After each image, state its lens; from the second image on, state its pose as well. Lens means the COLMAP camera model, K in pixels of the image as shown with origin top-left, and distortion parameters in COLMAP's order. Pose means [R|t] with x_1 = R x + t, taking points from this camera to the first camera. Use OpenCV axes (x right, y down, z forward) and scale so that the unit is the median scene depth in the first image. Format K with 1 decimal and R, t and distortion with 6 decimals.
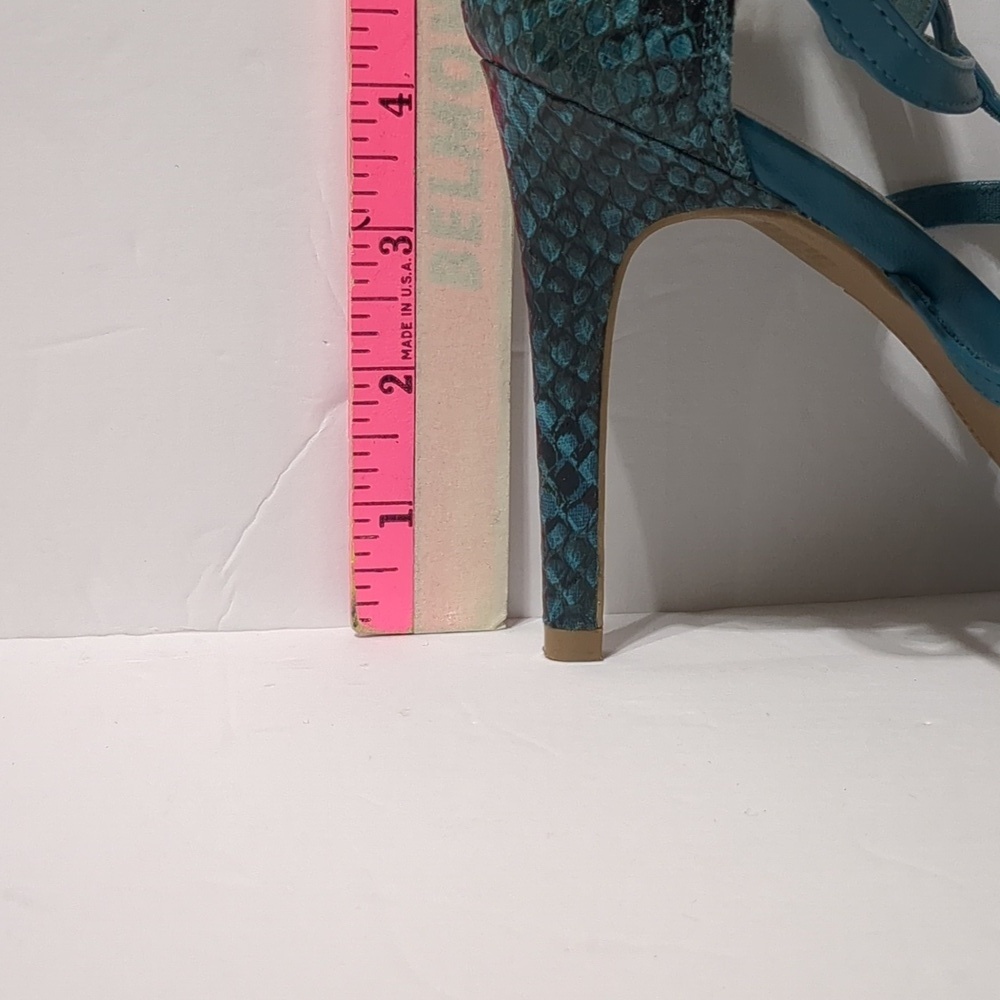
lens RADIAL K [[1836.0, 0, 500.0], [0, 1836.0, 500.0], [0, 0, 1]] dist [0.170667, -0.717788]
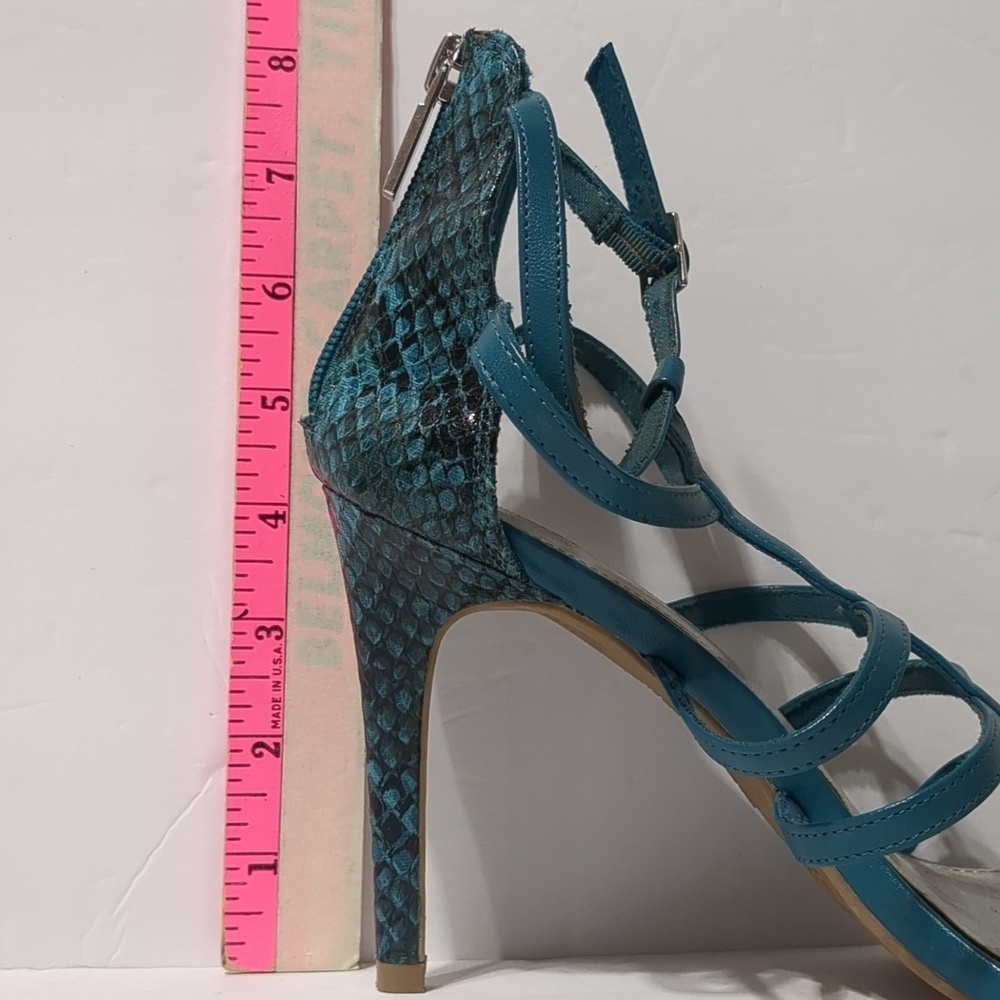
lens RADIAL K [[1836.0, 0, 500.0], [0, 1836.0, 500.0], [0, 0, 1]] dist [0.170667, -0.717788]
pose [[0.998817, 0.003863, -0.048477, 0.153614], [-0.014591, 0.974718, -0.222963, 0.043601], [0.046390, 0.223407, 0.973621, -0.184502]]
